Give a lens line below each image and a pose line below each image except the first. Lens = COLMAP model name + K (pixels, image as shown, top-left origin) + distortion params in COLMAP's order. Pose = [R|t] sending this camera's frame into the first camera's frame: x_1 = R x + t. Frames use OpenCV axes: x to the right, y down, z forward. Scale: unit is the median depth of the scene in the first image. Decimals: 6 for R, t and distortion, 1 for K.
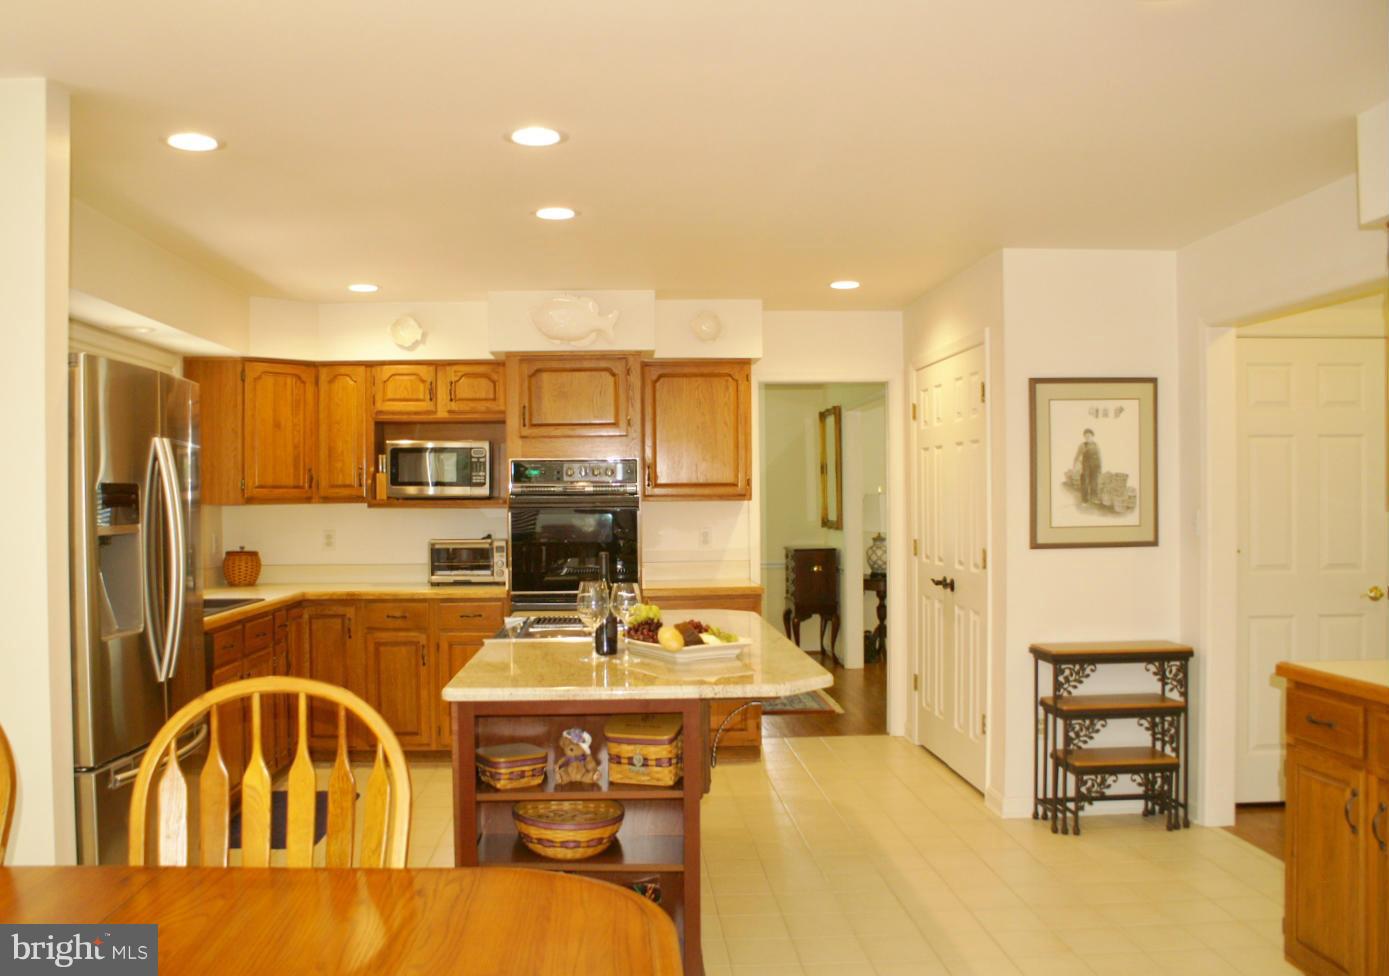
lens RADIAL K [[1190.8, 0, 693.1], [0, 1190.8, 510.2], [0, 0, 1]] dist [-0.097021, 0.006493]
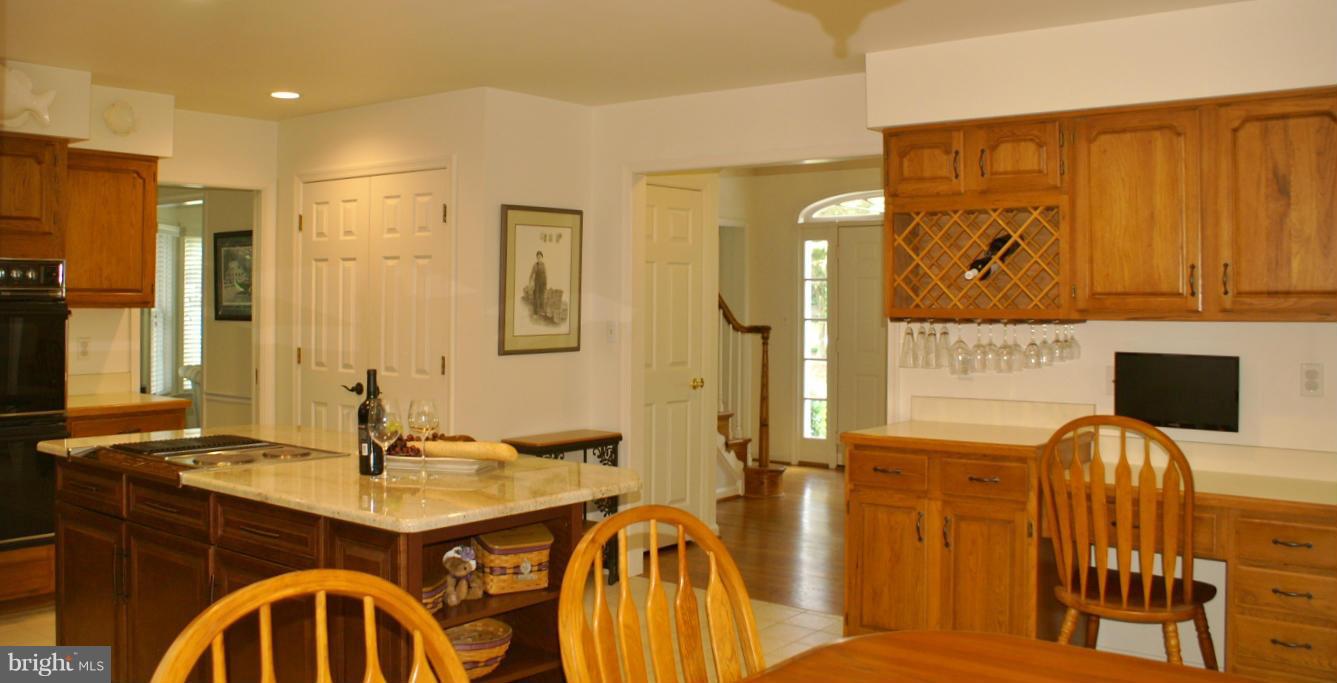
lens RADIAL K [[1148.2, 0, 668.6], [0, 1148.2, 293.6], [0, 0, 1]] dist [-0.112821, 0.005441]
pose [[0.673544, 0.017306, 0.738945, -0.413985], [-0.003911, 0.999795, -0.019850, -0.005105], [-0.739137, 0.010480, 0.673474, 0.141586]]
